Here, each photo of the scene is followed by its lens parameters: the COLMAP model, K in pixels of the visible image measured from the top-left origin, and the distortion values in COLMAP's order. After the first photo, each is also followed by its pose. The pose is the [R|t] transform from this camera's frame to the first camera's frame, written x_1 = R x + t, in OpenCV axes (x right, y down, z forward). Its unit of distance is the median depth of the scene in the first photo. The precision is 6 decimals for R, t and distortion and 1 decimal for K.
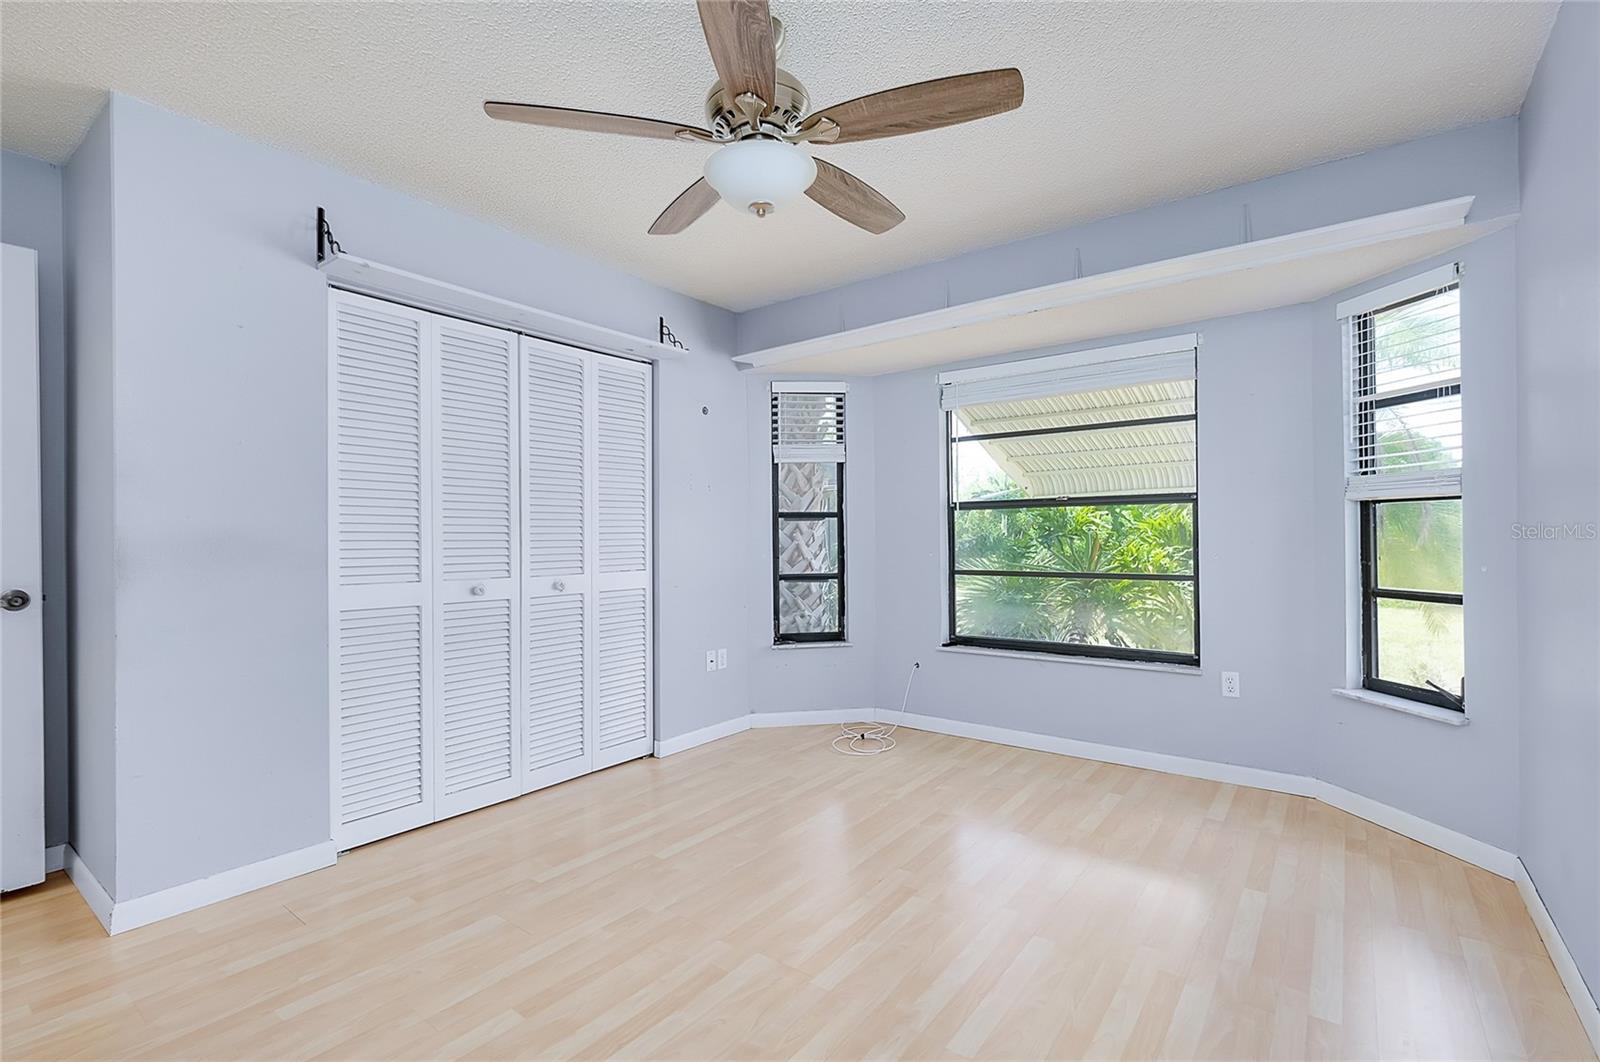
lens RADIAL K [[718.4, 0, 800.0], [0, 718.4, 531.0], [0, 0, 1]] dist [0.001016, 0.000085]
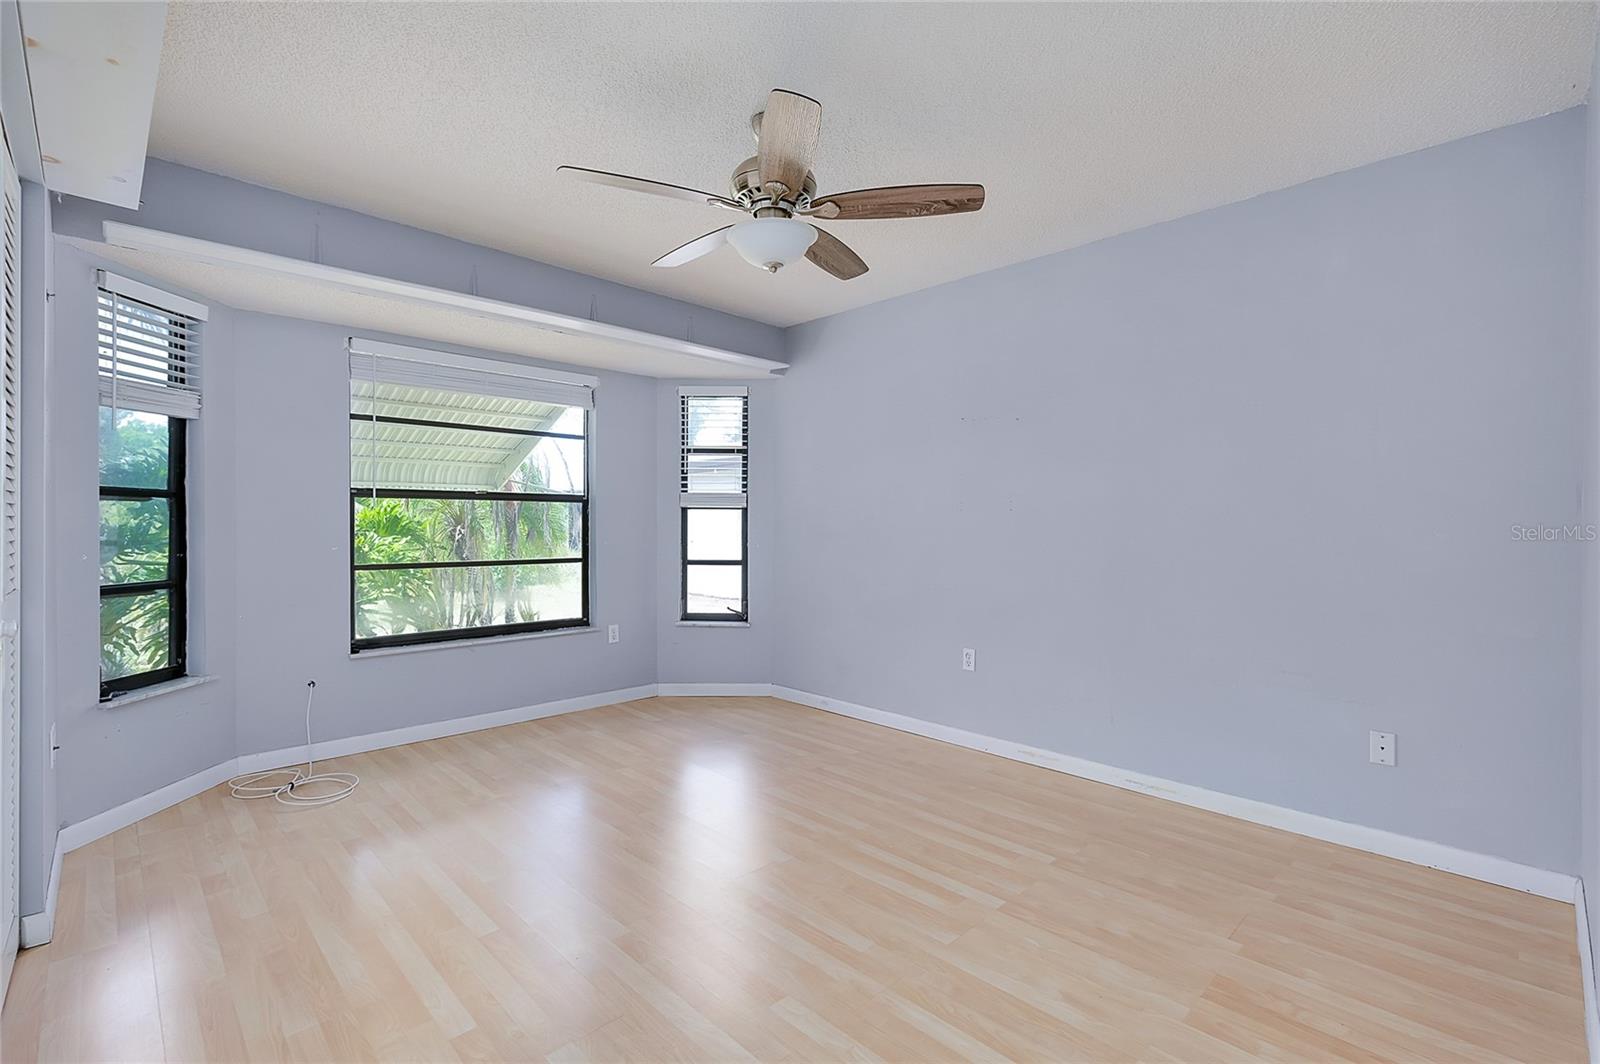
lens RADIAL K [[718.4, 0, 800.0], [0, 718.4, 532.0], [0, 0, 1]] dist [0.001016, 0.000085]
pose [[0.138537, -0.001898, 0.990355, -0.703185], [-0.013796, 0.999897, 0.003846, 0.003548], [-0.990261, -0.014196, 0.138497, 0.420706]]
